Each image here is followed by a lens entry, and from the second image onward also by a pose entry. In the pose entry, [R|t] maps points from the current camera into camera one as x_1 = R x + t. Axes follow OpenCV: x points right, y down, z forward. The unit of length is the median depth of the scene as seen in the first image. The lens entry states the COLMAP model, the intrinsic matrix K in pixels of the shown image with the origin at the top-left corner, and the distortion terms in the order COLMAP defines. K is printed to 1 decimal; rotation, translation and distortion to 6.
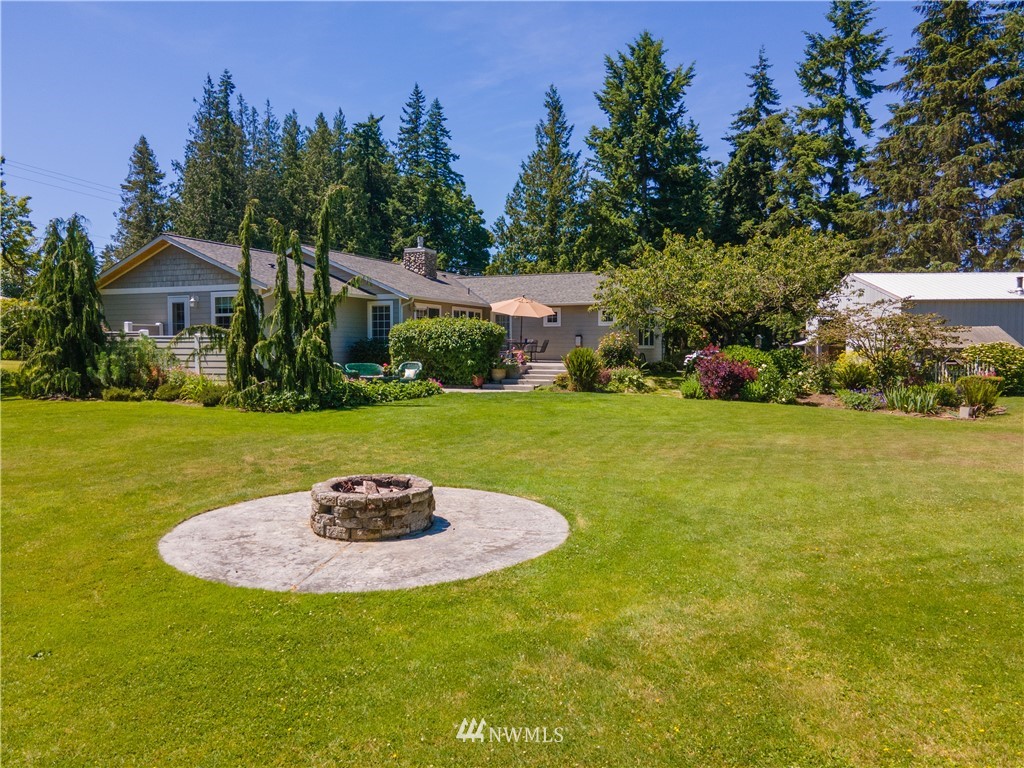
lens RADIAL K [[725.8, 0, 512.0], [0, 725.8, 384.0], [0, 0, 1]] dist [0.001467, 0.041592]
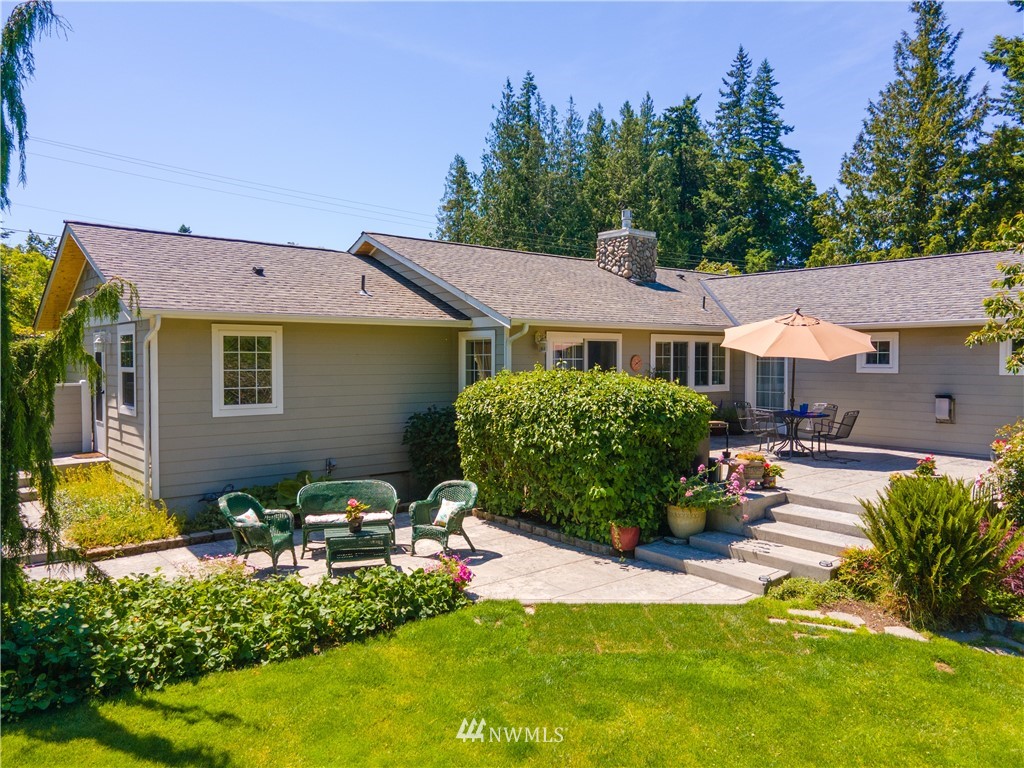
lens RADIAL K [[725.8, 0, 512.0], [0, 725.8, 384.0], [0, 0, 1]] dist [0.001467, 0.041592]
pose [[0.890984, 0.017215, -0.453709, 0.019191], [-0.022995, 0.999709, -0.007225, -0.020789], [0.453453, 0.016870, 0.891121, 0.157885]]
